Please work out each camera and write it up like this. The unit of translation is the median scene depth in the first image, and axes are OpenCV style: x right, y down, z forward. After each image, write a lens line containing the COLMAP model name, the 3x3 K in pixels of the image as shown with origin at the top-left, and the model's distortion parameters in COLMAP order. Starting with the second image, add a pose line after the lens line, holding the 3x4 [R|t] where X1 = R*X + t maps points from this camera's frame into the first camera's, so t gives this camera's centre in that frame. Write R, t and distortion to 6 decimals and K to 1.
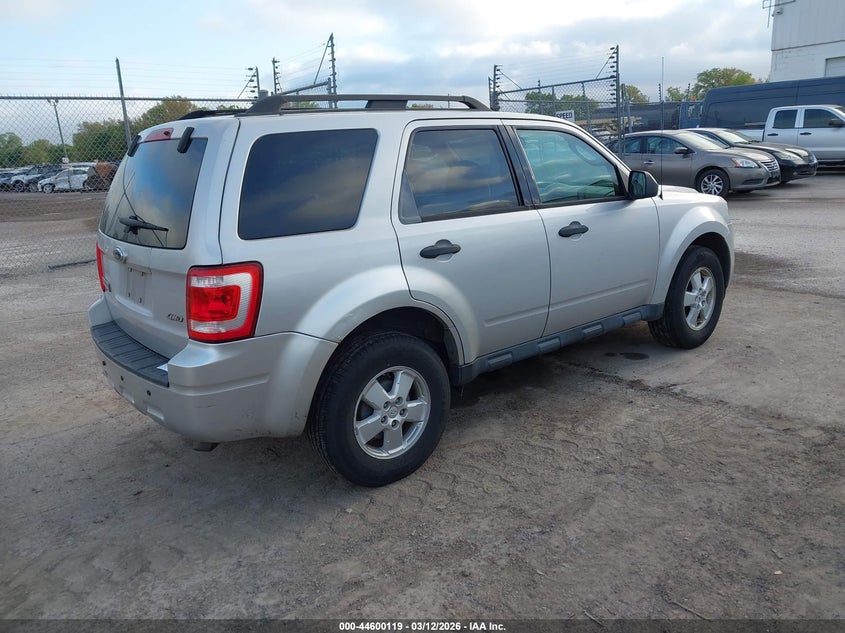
lens RADIAL K [[680.8, 0, 422.5], [0, 680.8, 316.5], [0, 0, 1]] dist [0.005528, -0.009338]
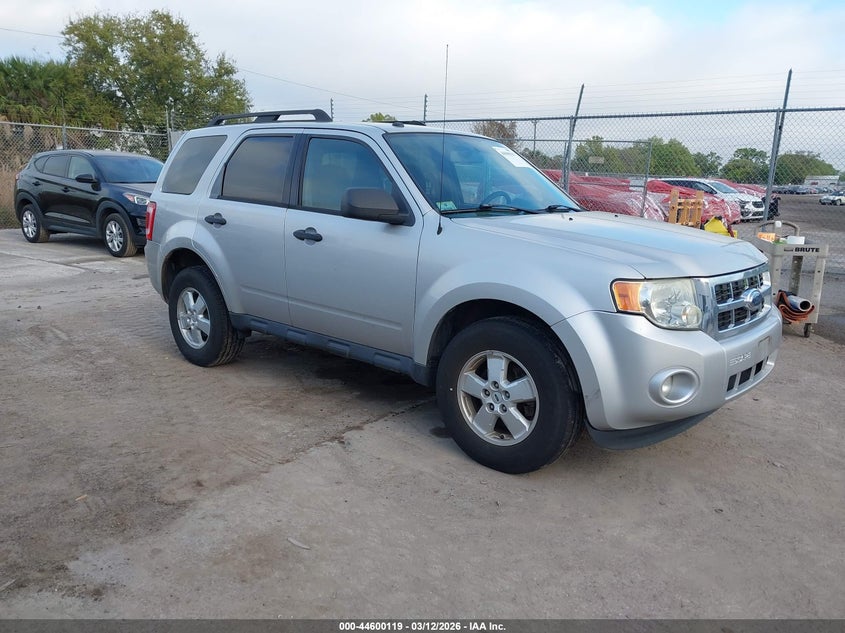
lens RADIAL K [[680.8, 0, 422.5], [0, 680.8, 316.5], [0, 0, 1]] dist [0.005528, -0.009338]
pose [[0.157906, 0.261461, -0.952210, 1.259929], [-0.279719, 0.936653, 0.210803, -0.276015], [0.947007, 0.233064, 0.221038, 0.958783]]
